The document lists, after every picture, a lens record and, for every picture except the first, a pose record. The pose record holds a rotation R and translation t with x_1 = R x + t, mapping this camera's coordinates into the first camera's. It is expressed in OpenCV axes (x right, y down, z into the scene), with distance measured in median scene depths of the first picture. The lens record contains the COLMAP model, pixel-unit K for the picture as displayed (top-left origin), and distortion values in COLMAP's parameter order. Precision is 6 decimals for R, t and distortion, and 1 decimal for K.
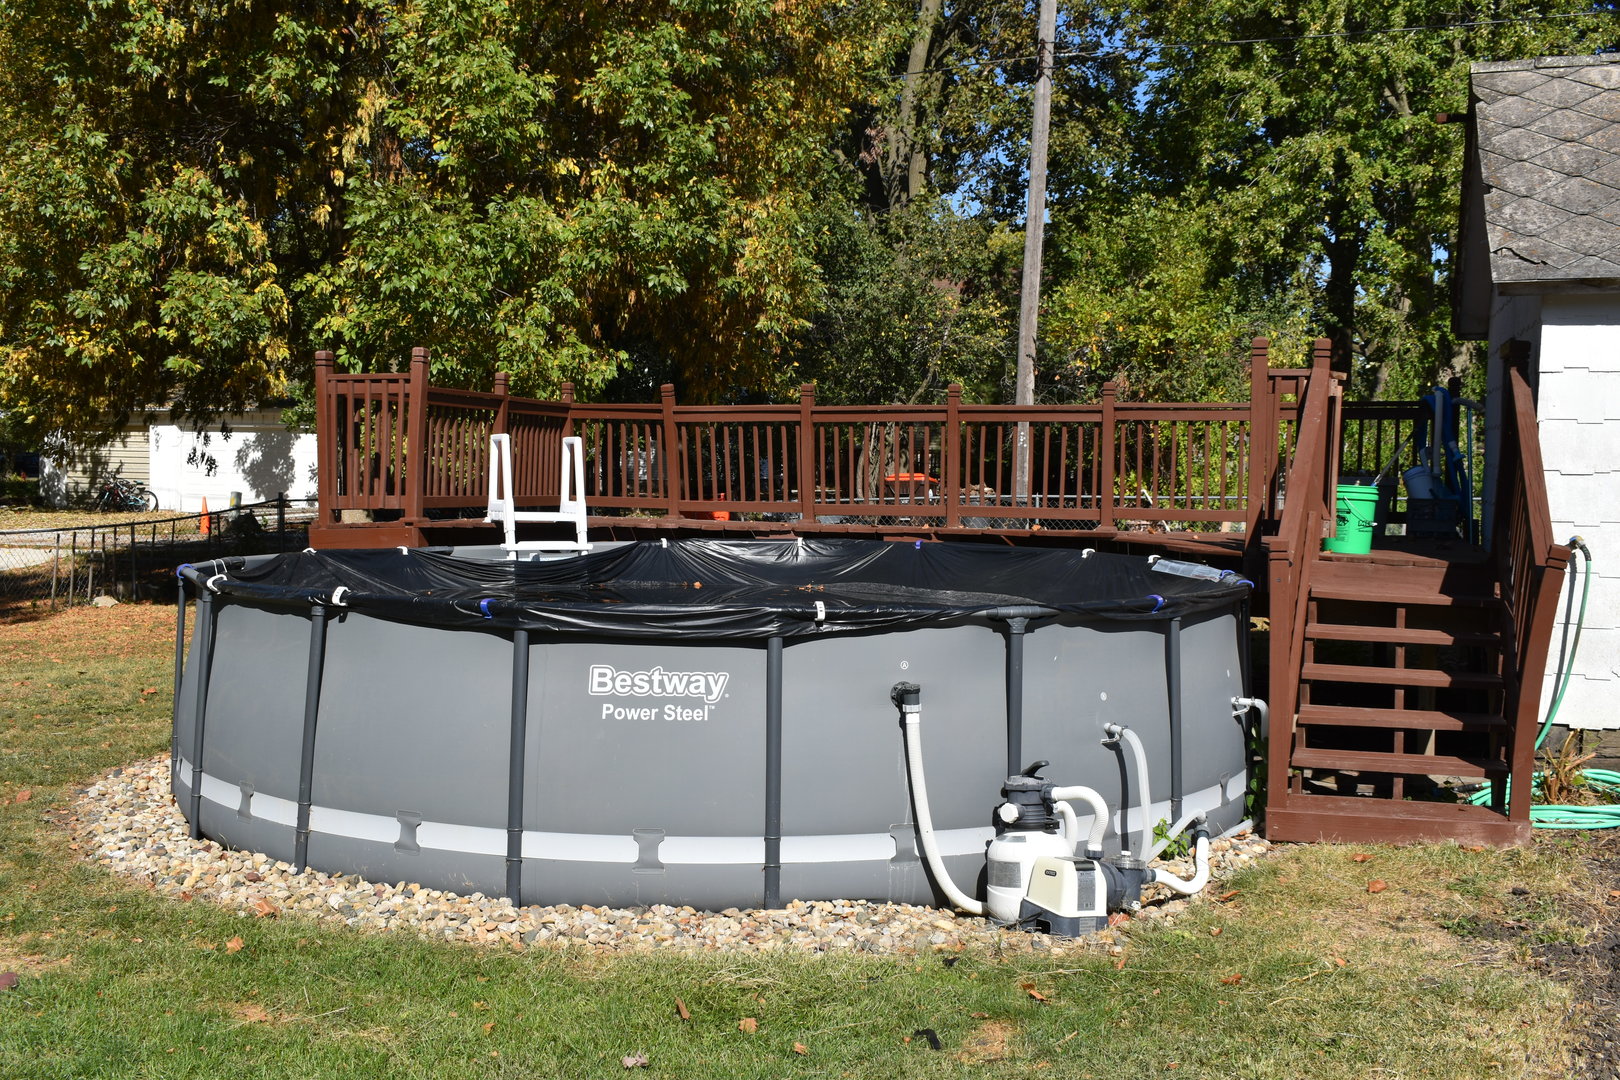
lens RADIAL K [[1693.5, 0, 810.1], [0, 1693.5, 538.3], [0, 0, 1]] dist [-0.085506, 0.000000]
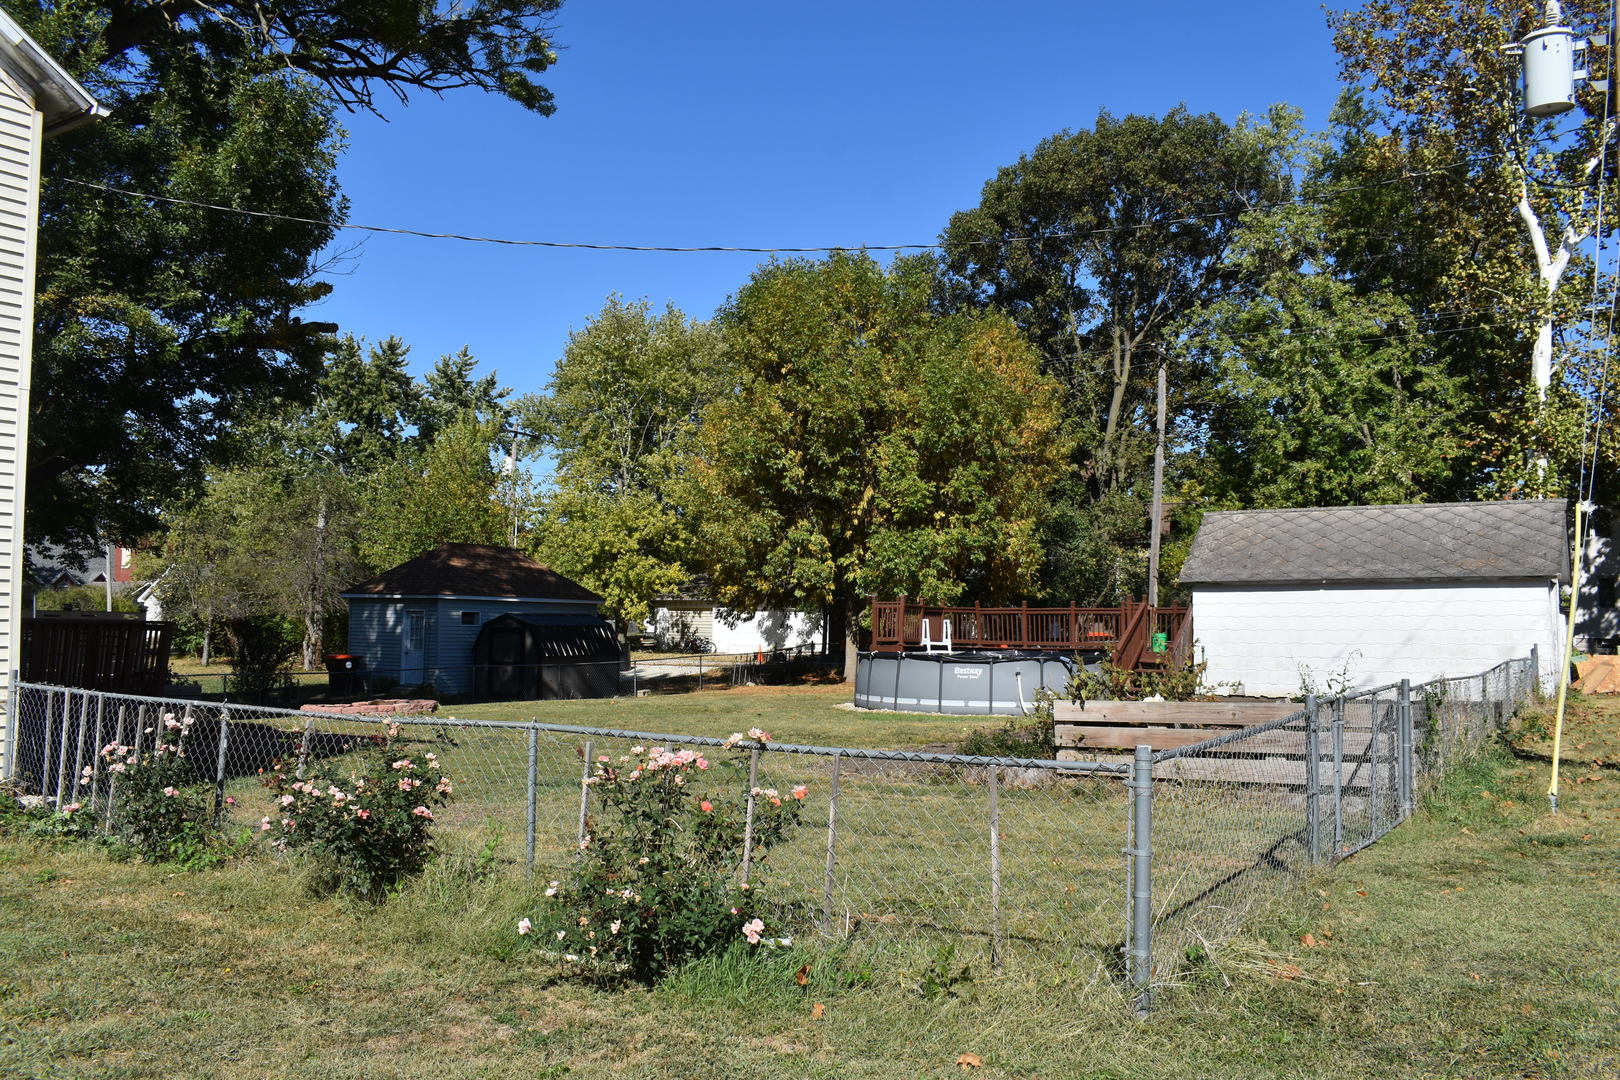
lens RADIAL K [[1367.7, 0, 807.1], [0, 1367.7, 537.0], [0, 0, 1]] dist [-0.001984, 0.001206]
pose [[0.974943, -0.017898, -0.221732, 0.130555], [-0.006615, 0.993984, -0.109324, 0.050560], [0.222355, 0.108051, 0.968960, -1.148860]]
